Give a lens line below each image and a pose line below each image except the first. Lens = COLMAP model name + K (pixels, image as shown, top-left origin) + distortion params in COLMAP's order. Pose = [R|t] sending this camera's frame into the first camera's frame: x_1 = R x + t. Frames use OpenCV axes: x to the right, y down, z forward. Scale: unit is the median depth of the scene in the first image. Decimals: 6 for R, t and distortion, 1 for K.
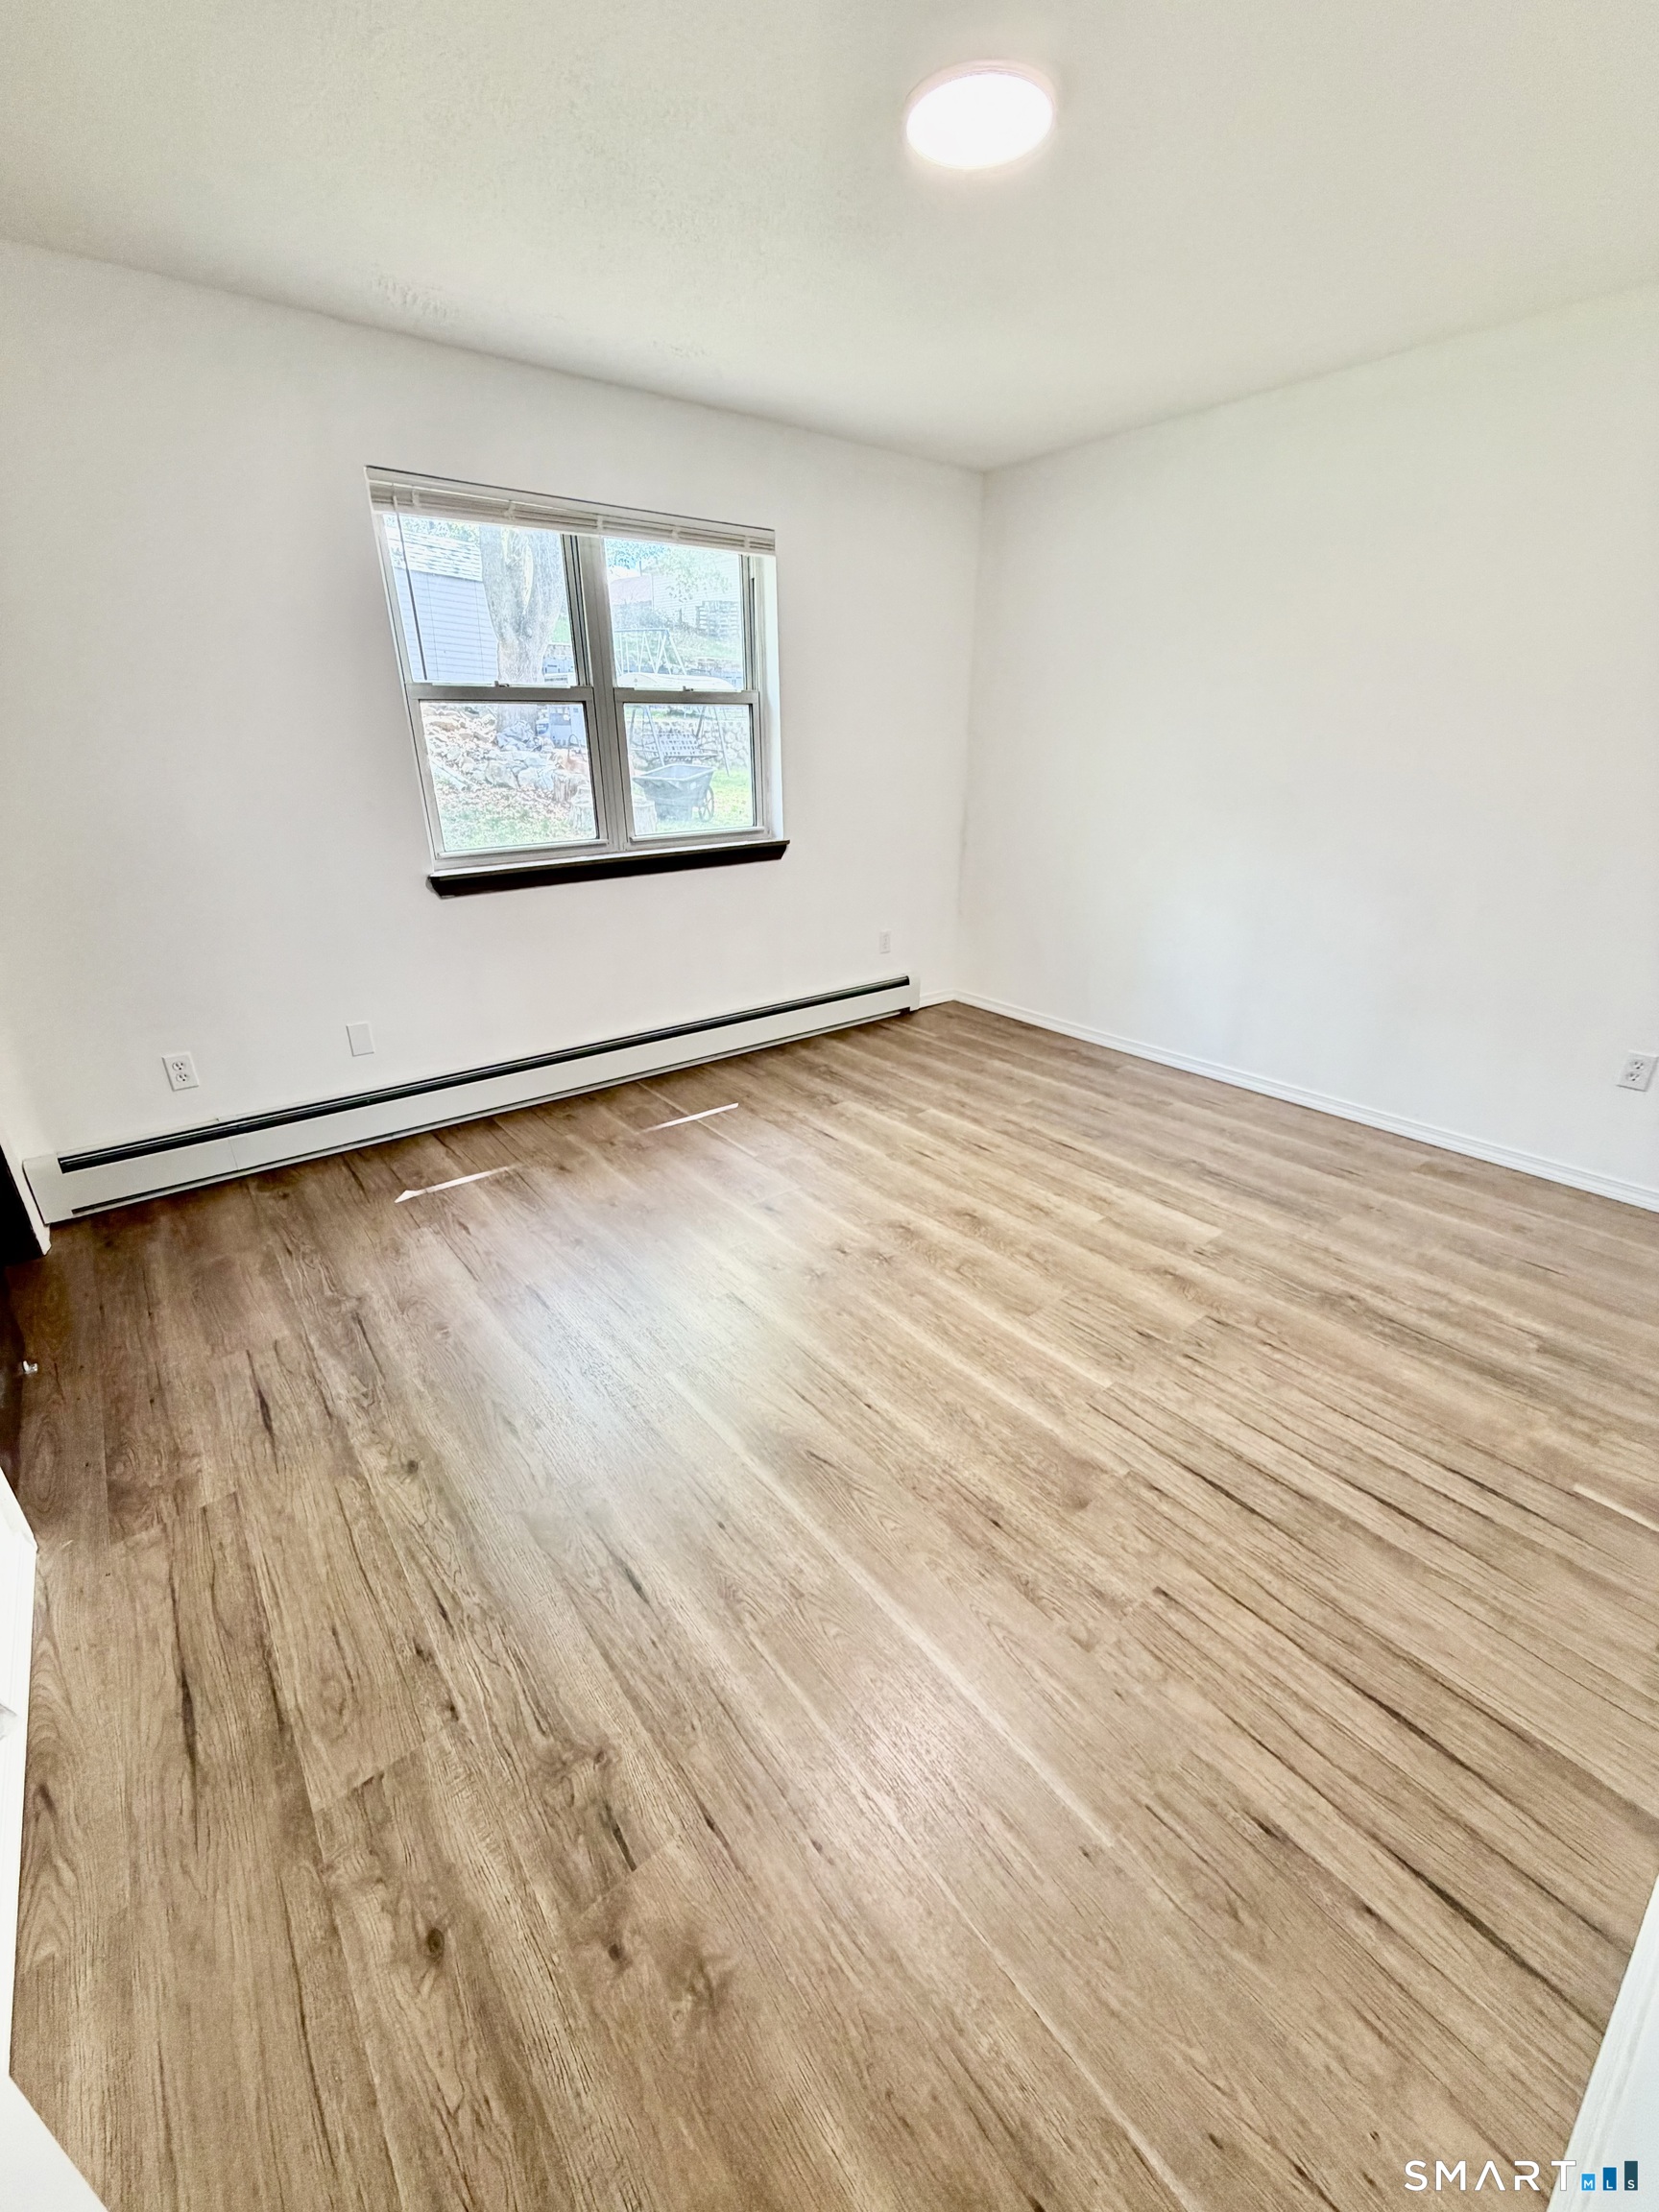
lens RADIAL K [[886.0, 0, 845.0], [0, 886.0, 1096.5], [0, 0, 1]] dist [-0.000496, 0.000032]
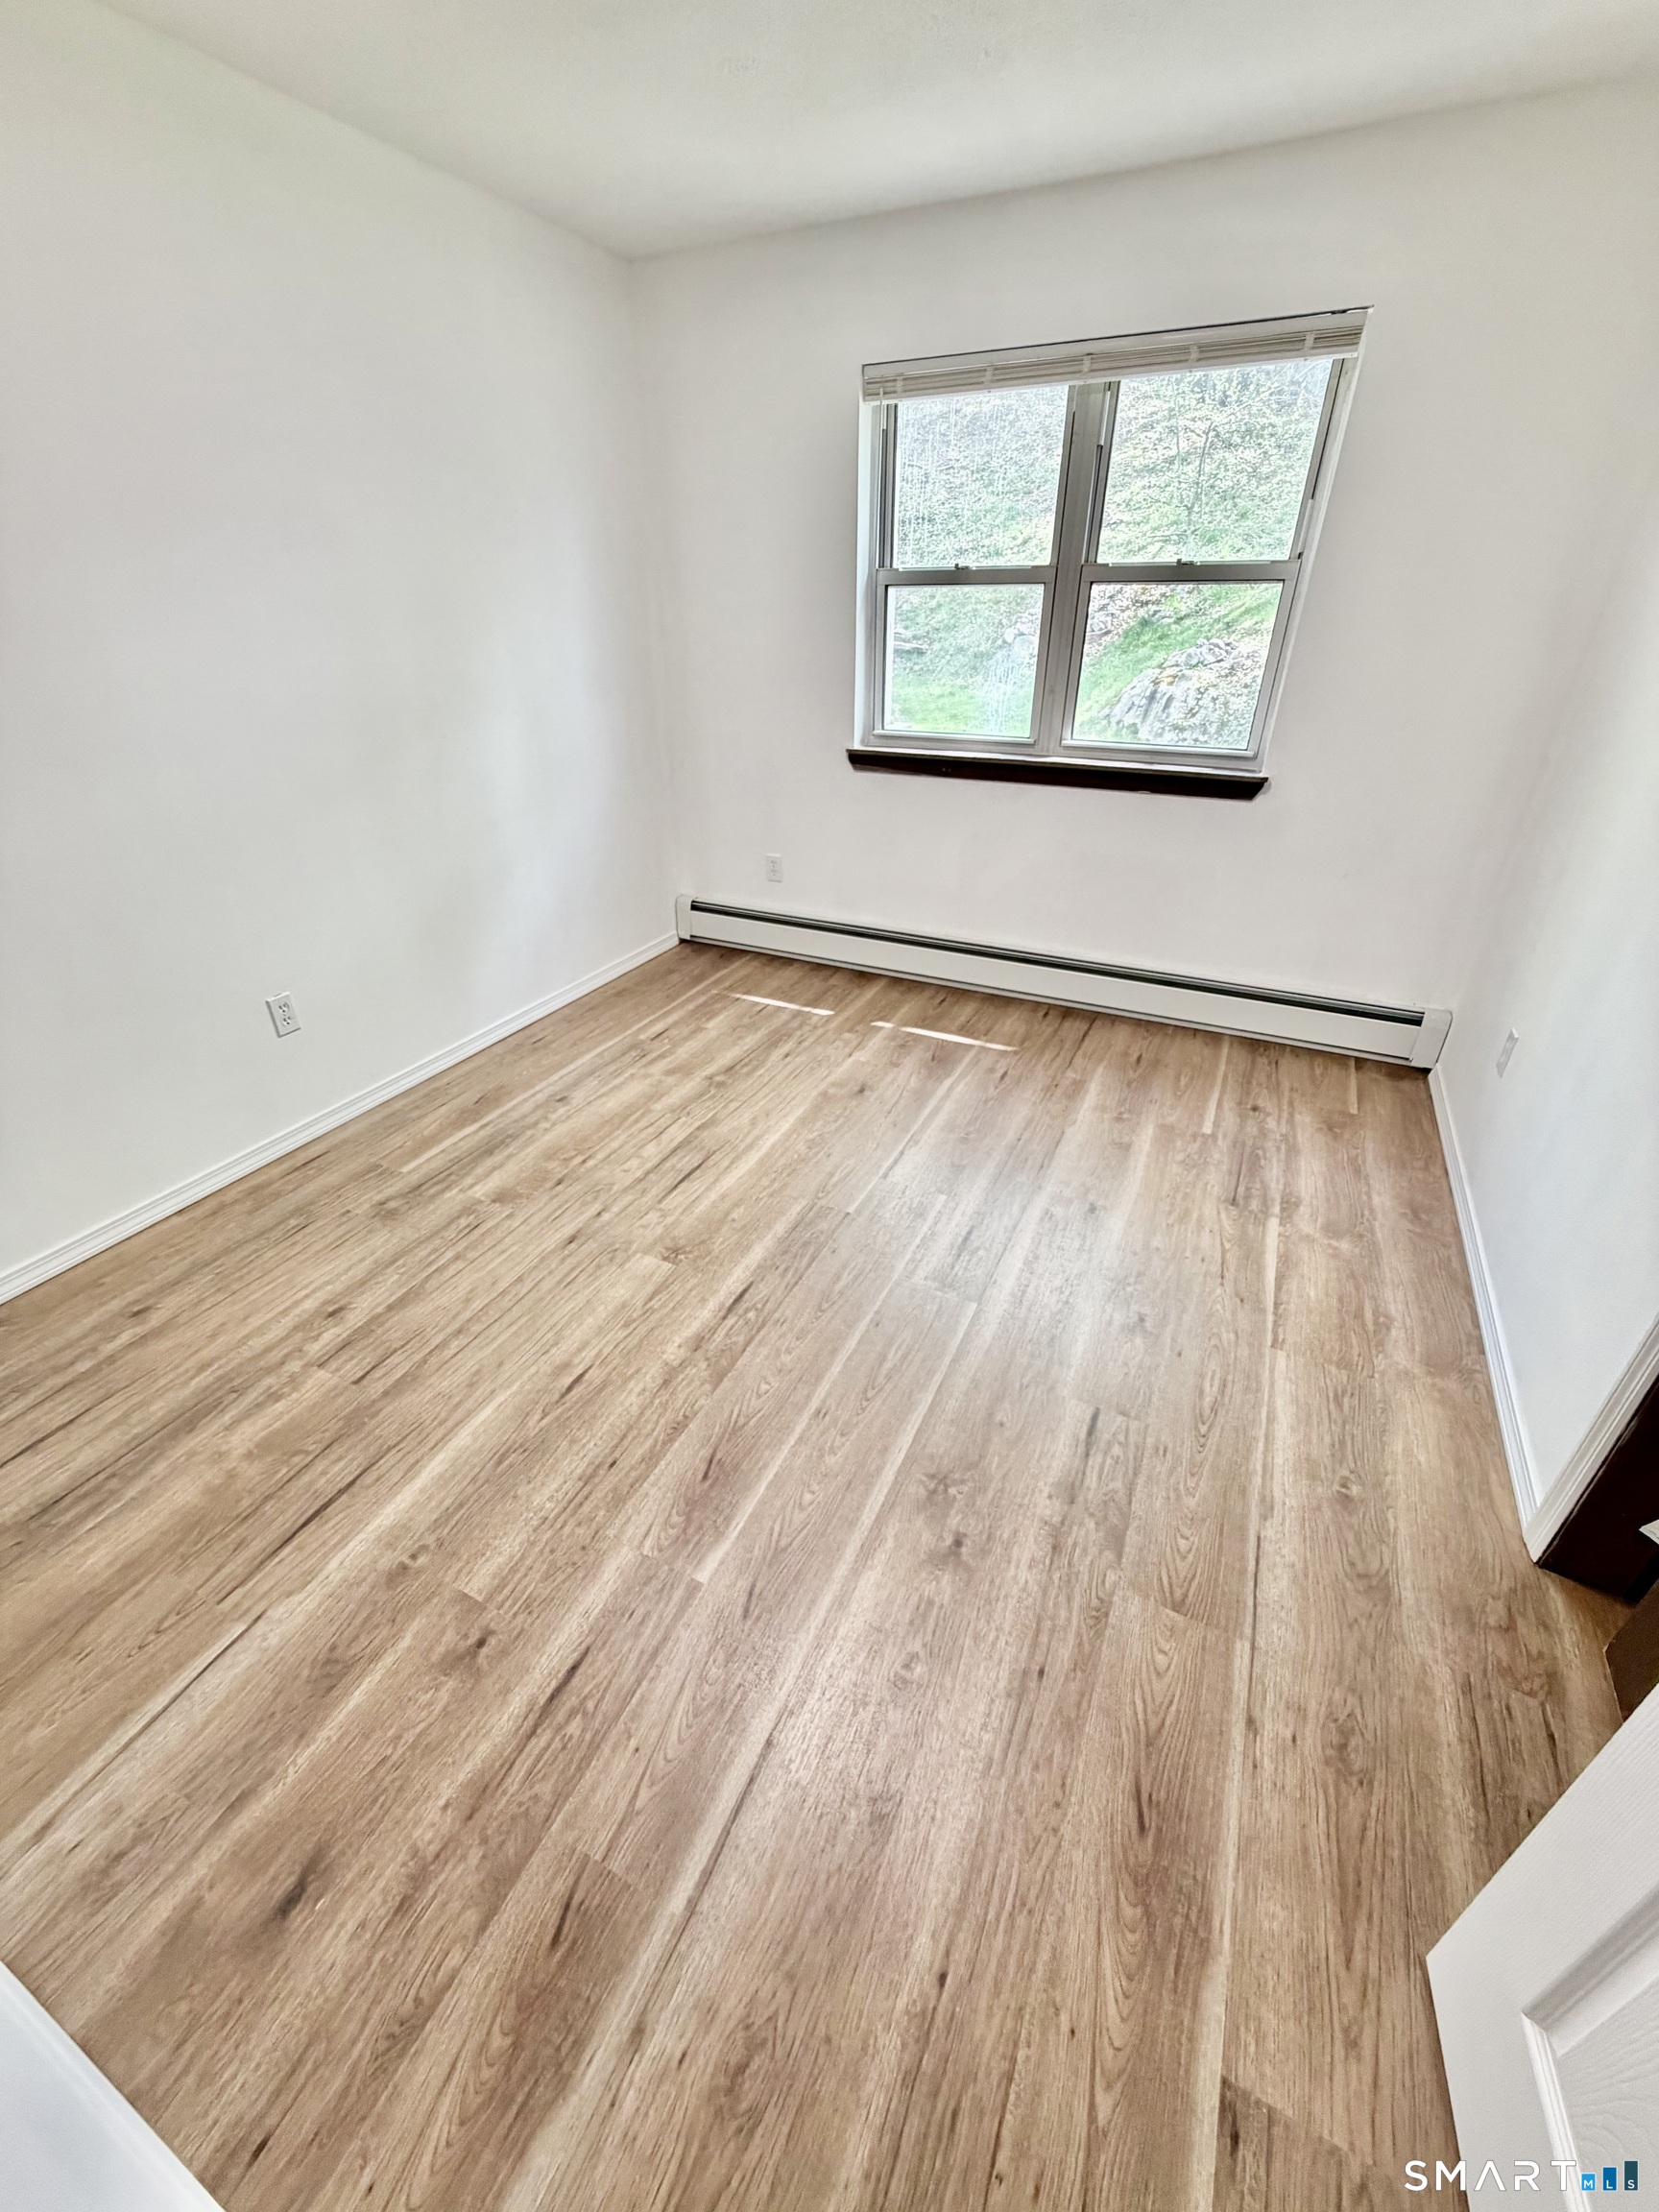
lens RADIAL K [[886.0, 0, 838.1], [0, 886.0, 1095.5], [0, 0, 1]] dist [-0.000496, 0.000032]
pose [[0.444057, 0.435770, -0.782891, 0.576384], [-0.350121, 0.888684, 0.296067, -0.170792], [0.824760, 0.142635, 0.547199, 0.398821]]
